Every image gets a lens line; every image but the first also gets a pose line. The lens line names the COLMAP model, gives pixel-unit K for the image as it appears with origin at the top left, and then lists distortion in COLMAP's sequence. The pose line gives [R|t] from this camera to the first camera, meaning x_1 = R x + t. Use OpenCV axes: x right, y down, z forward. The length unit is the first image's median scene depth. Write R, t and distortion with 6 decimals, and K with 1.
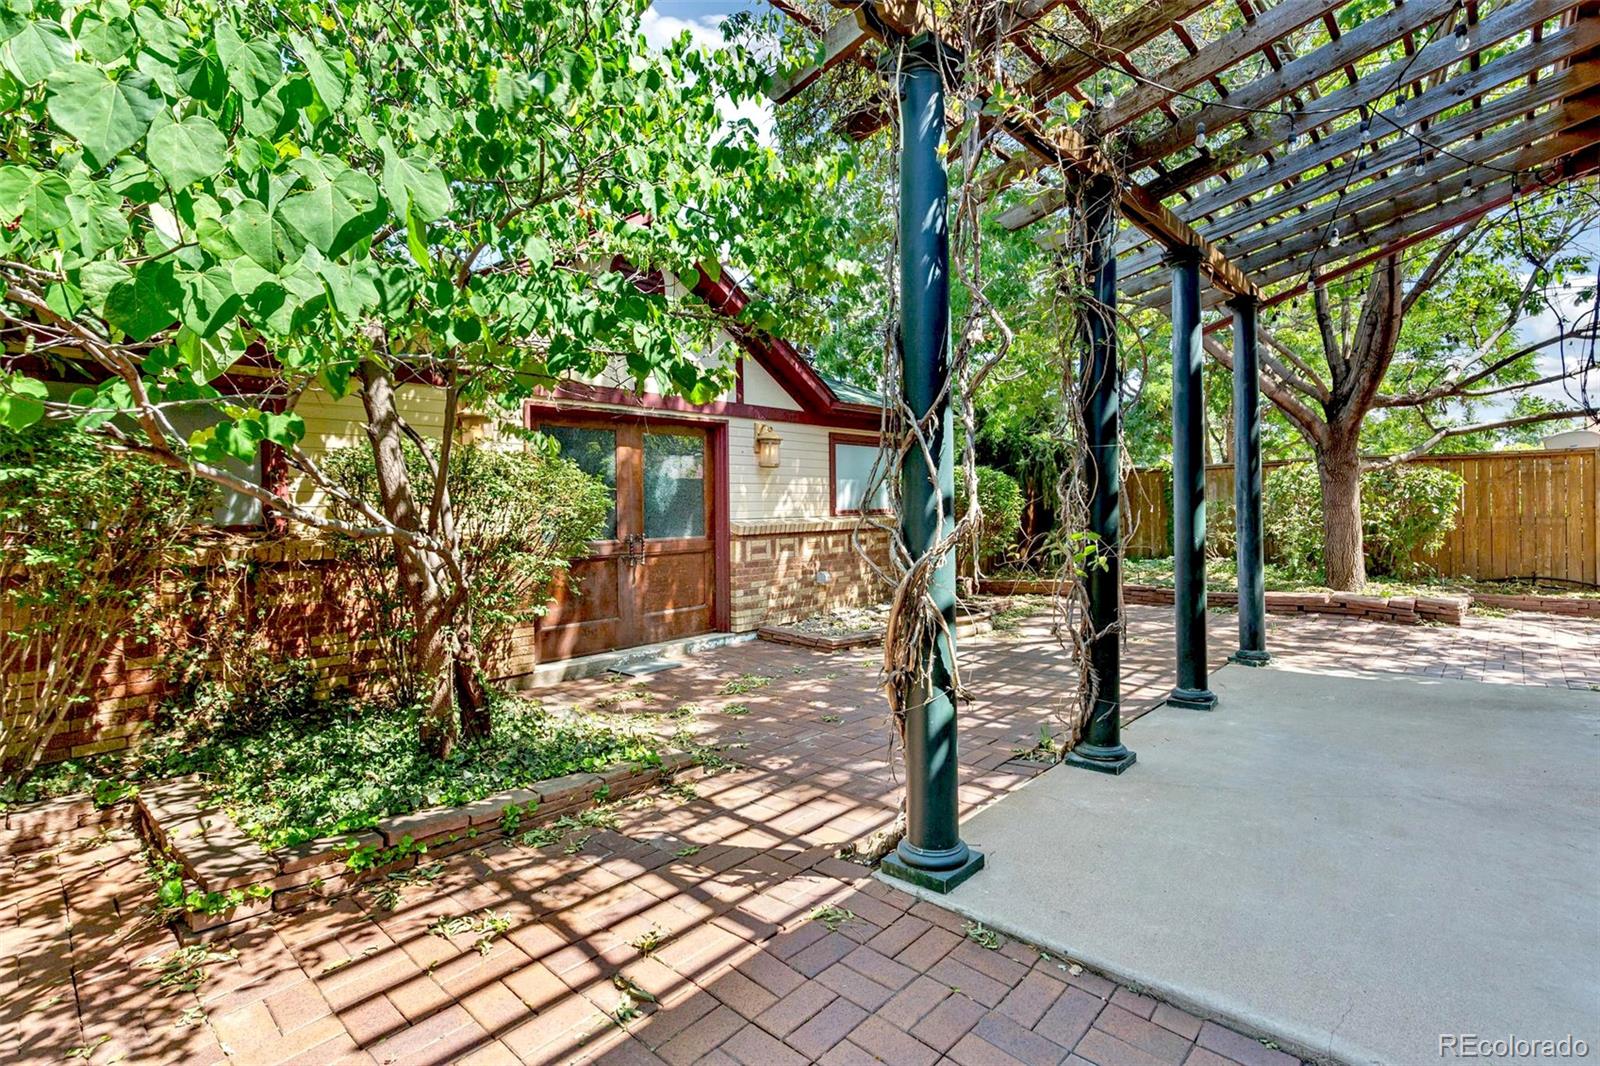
lens RADIAL K [[747.1, 0, 802.4], [0, 747.1, 543.2], [0, 0, 1]] dist [0.000709, -0.000170]
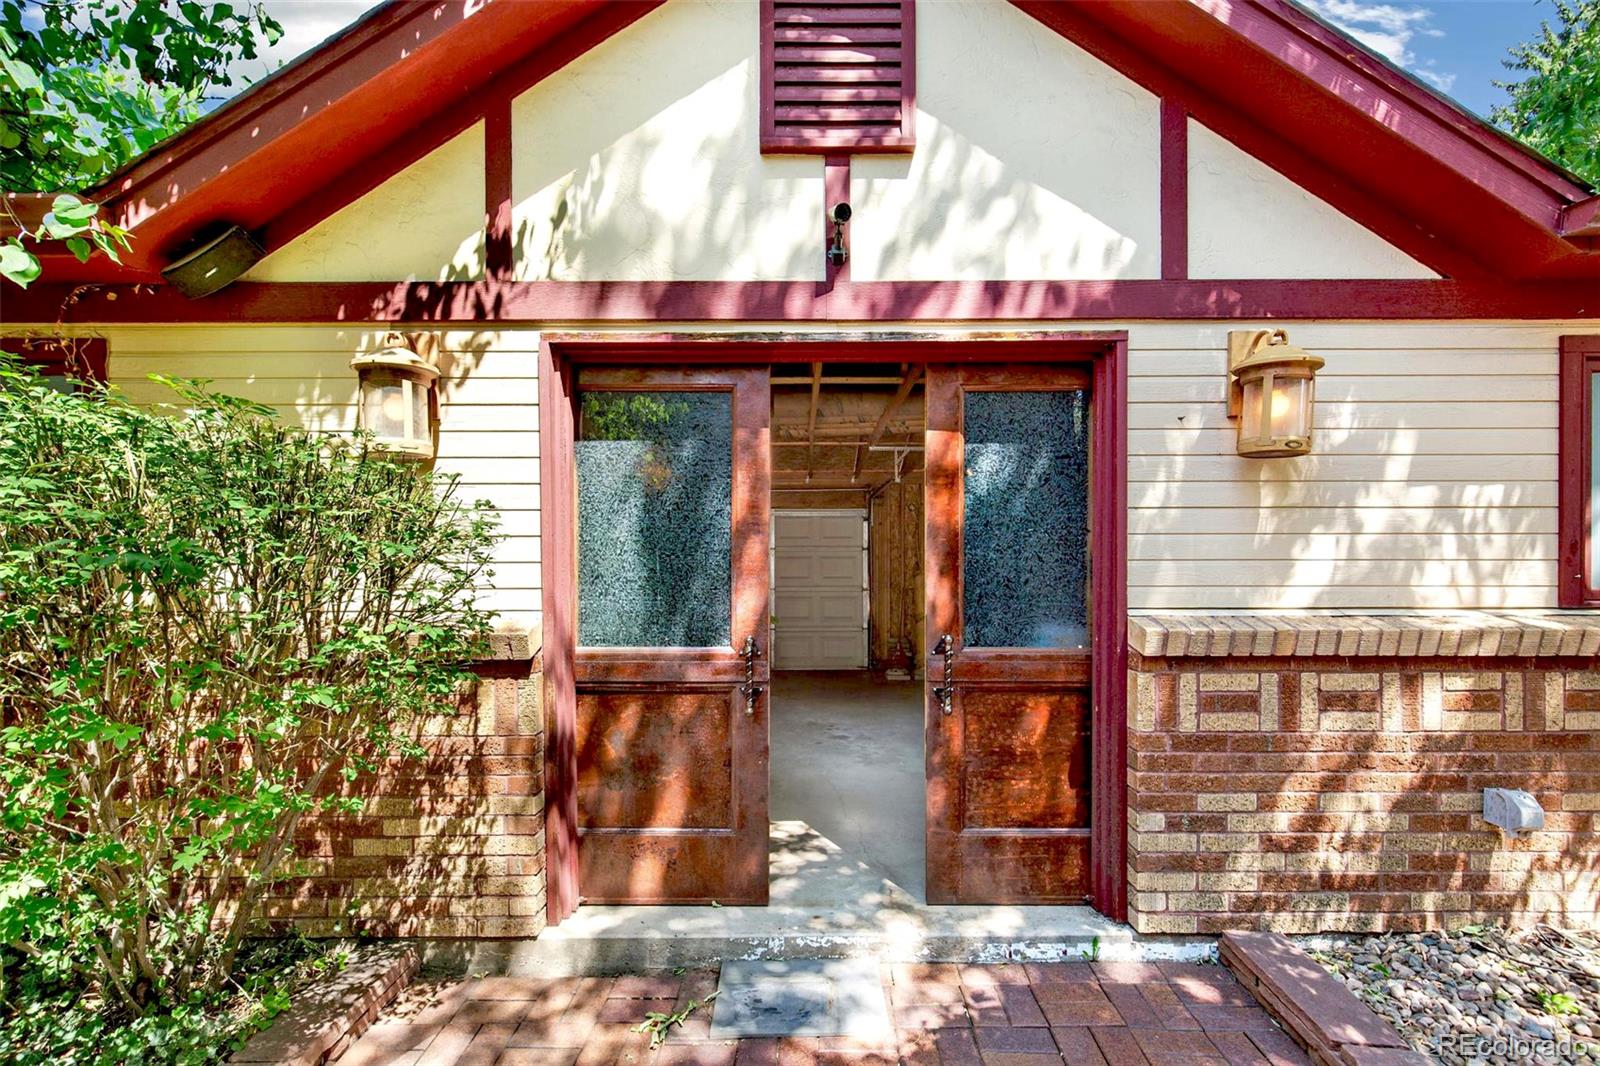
lens RADIAL K [[746.5, 0, 809.2], [0, 746.5, 560.5], [0, 0, 1]] dist [0.001127, -0.000301]
pose [[0.675420, 0.026066, -0.736973, 0.062409], [-0.041315, 0.999143, -0.002526, -0.047028], [0.736275, 0.032154, 0.675918, 0.639980]]
